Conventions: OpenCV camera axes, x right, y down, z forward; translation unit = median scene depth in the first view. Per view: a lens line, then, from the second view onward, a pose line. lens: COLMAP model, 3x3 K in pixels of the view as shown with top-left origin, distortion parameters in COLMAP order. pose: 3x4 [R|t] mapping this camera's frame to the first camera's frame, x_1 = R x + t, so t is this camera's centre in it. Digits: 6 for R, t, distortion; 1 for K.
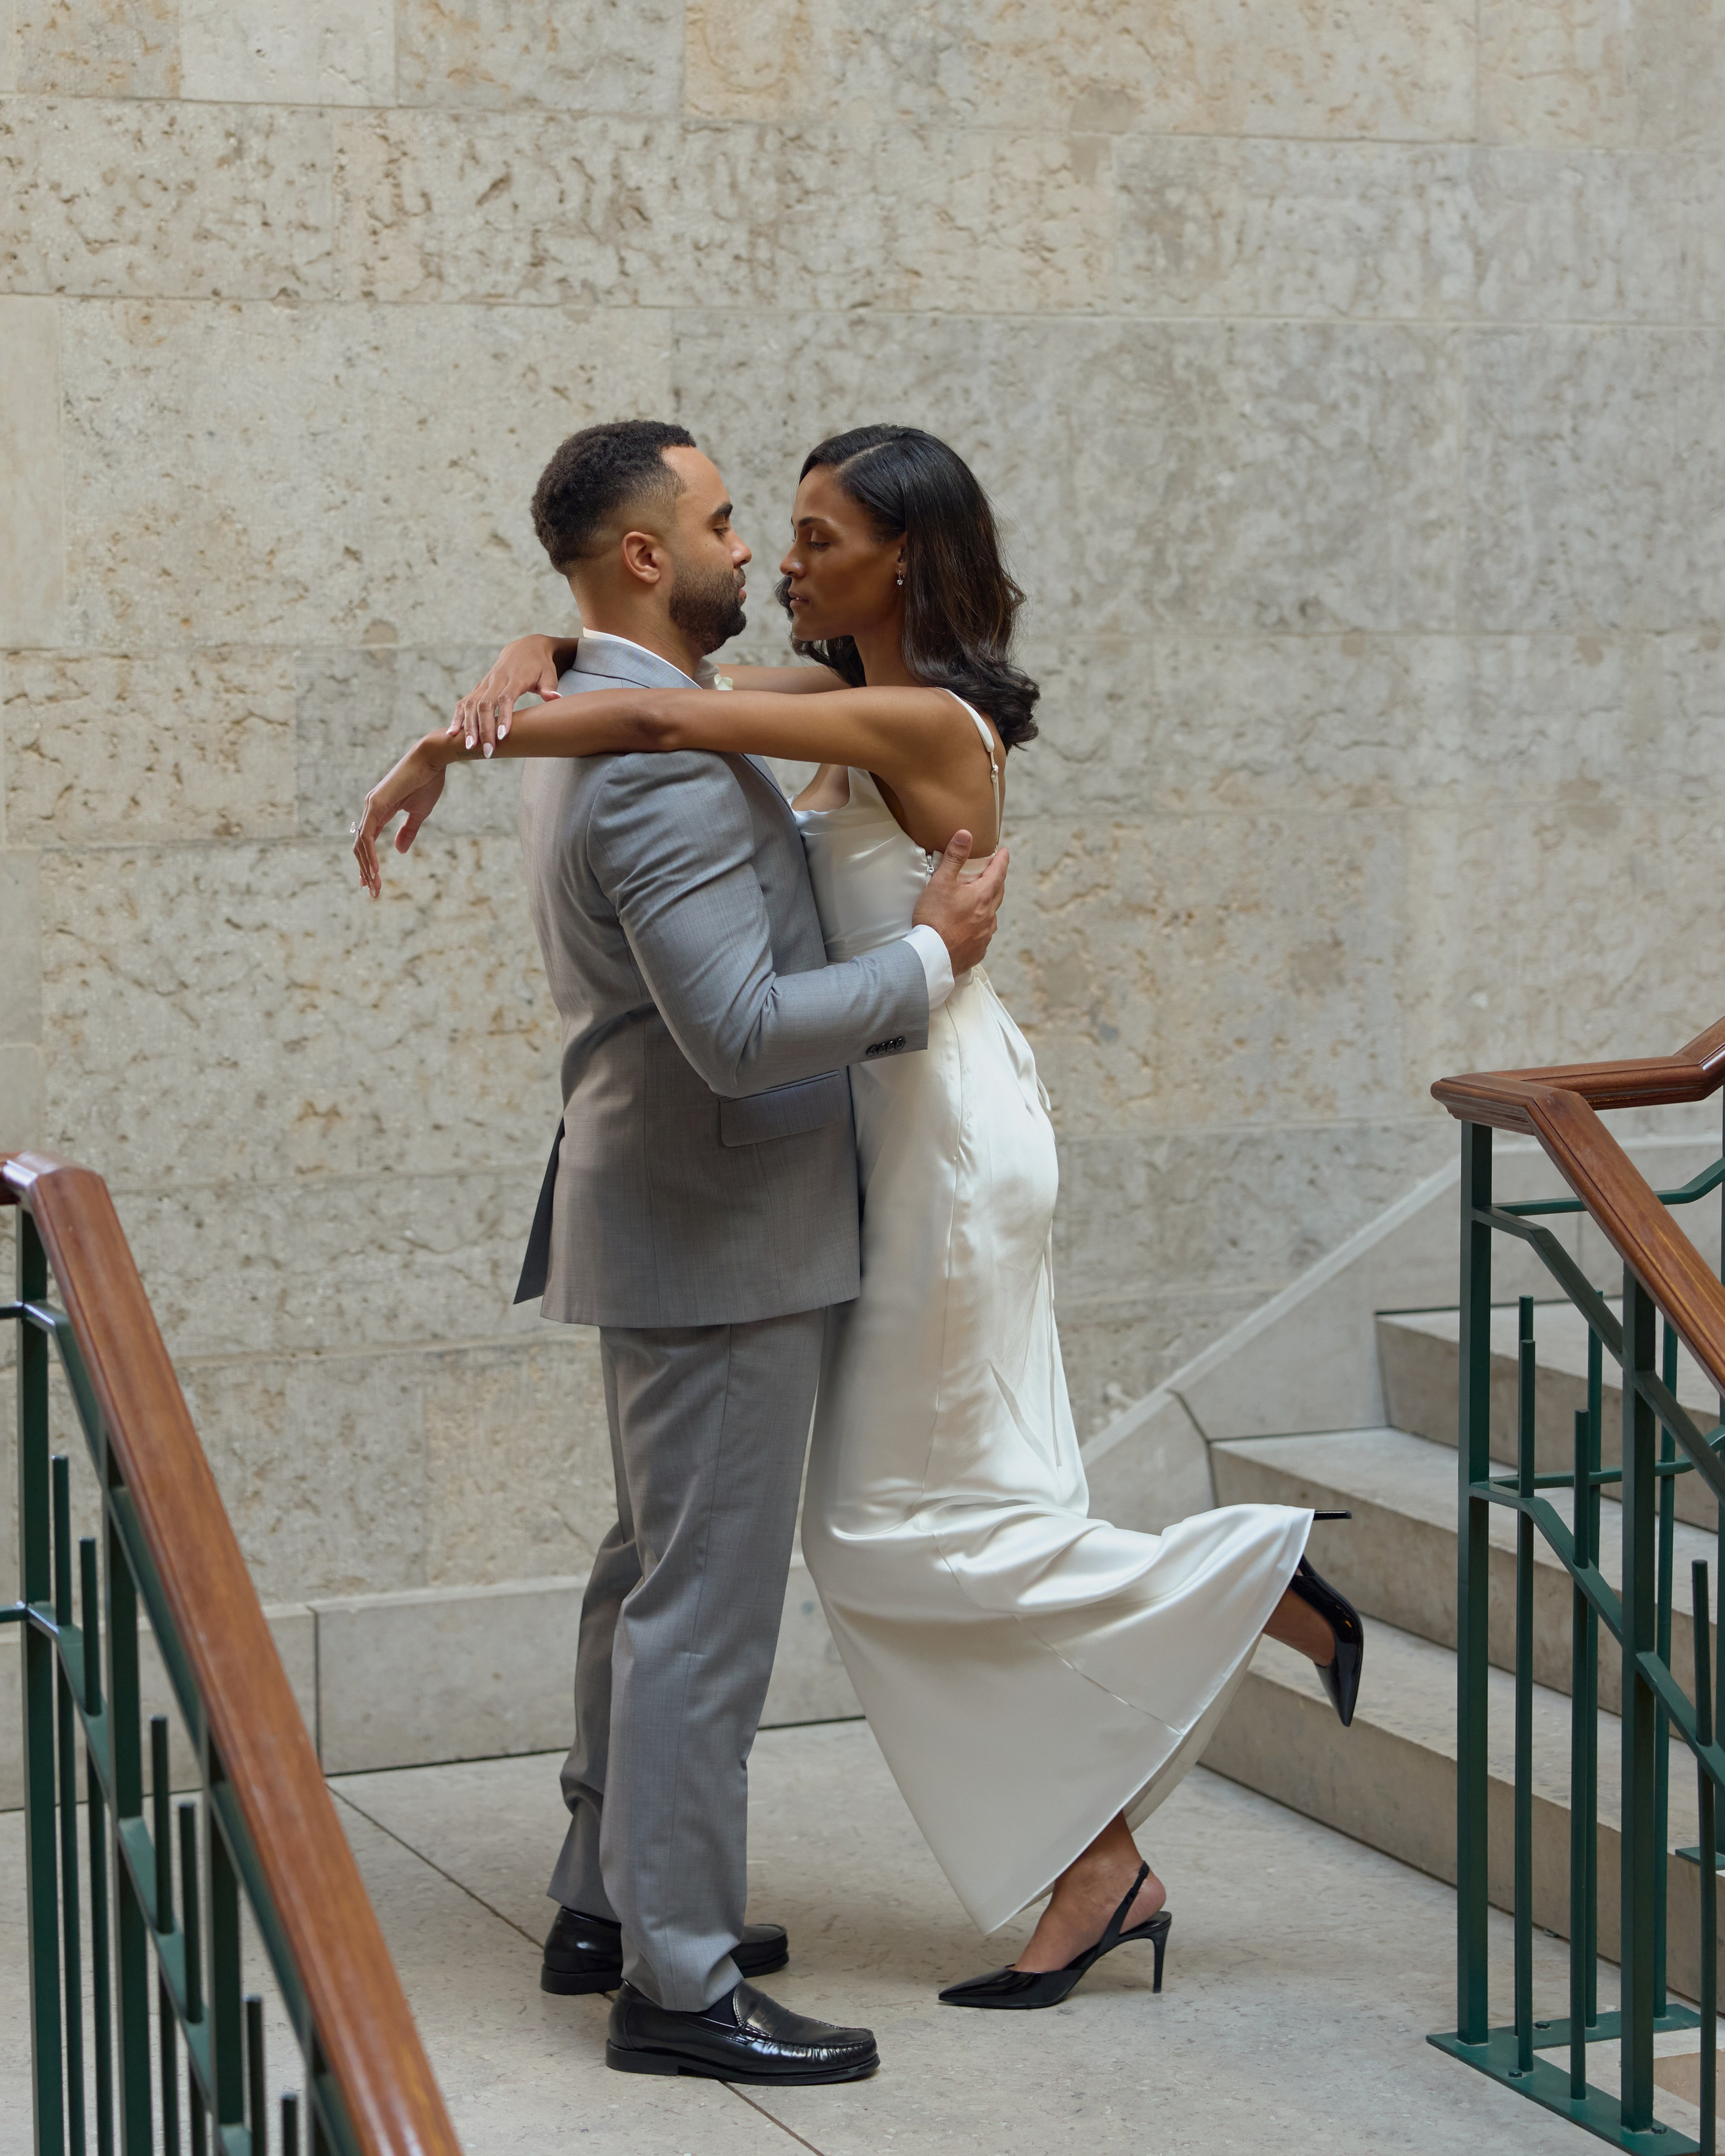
lens RADIAL K [[5642.8, 0, 939.6], [0, 5642.8, 889.9], [0, 0, 1]] dist [-0.057795, 0.000000]
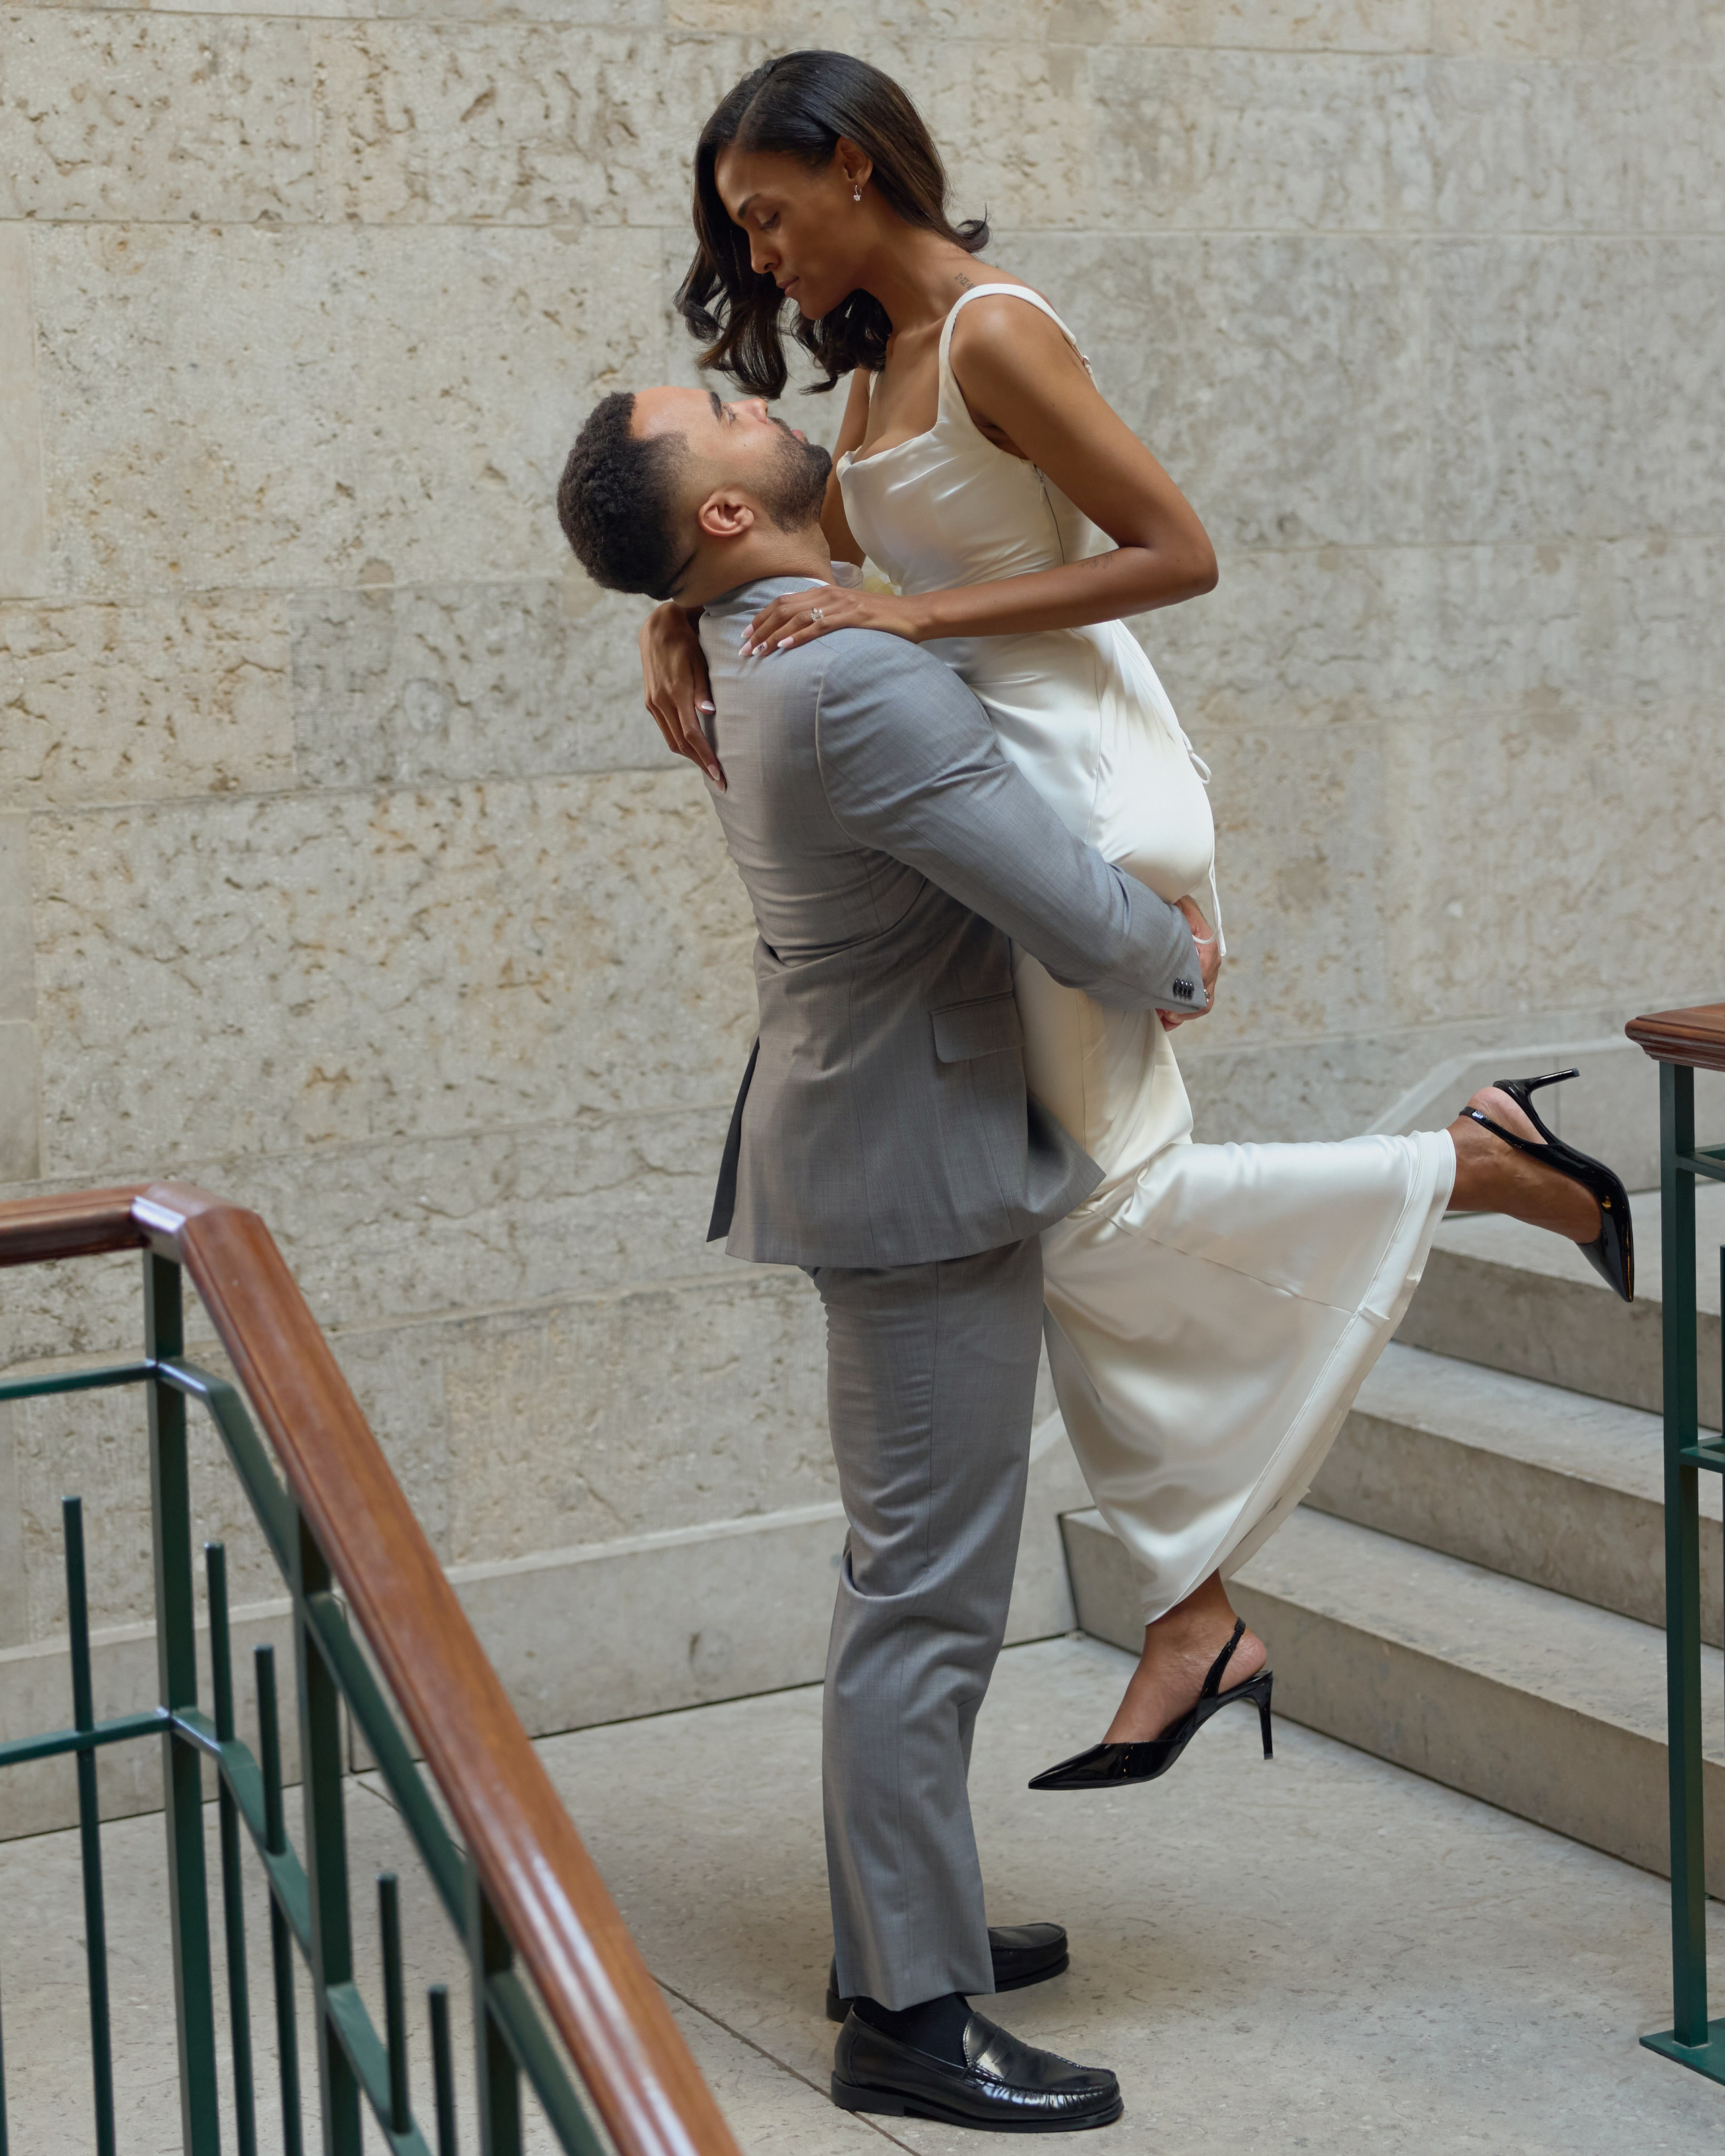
lens RADIAL K [[4617.3, 0, 1083.7], [0, 4617.3, 822.6], [0, 0, 1]] dist [-0.030250, 0.000000]
pose [[0.991716, -0.032932, 0.124159, -0.077760], [0.031511, 0.999414, 0.013396, -0.009847], [-0.124527, -0.009373, 0.992172, 0.208763]]
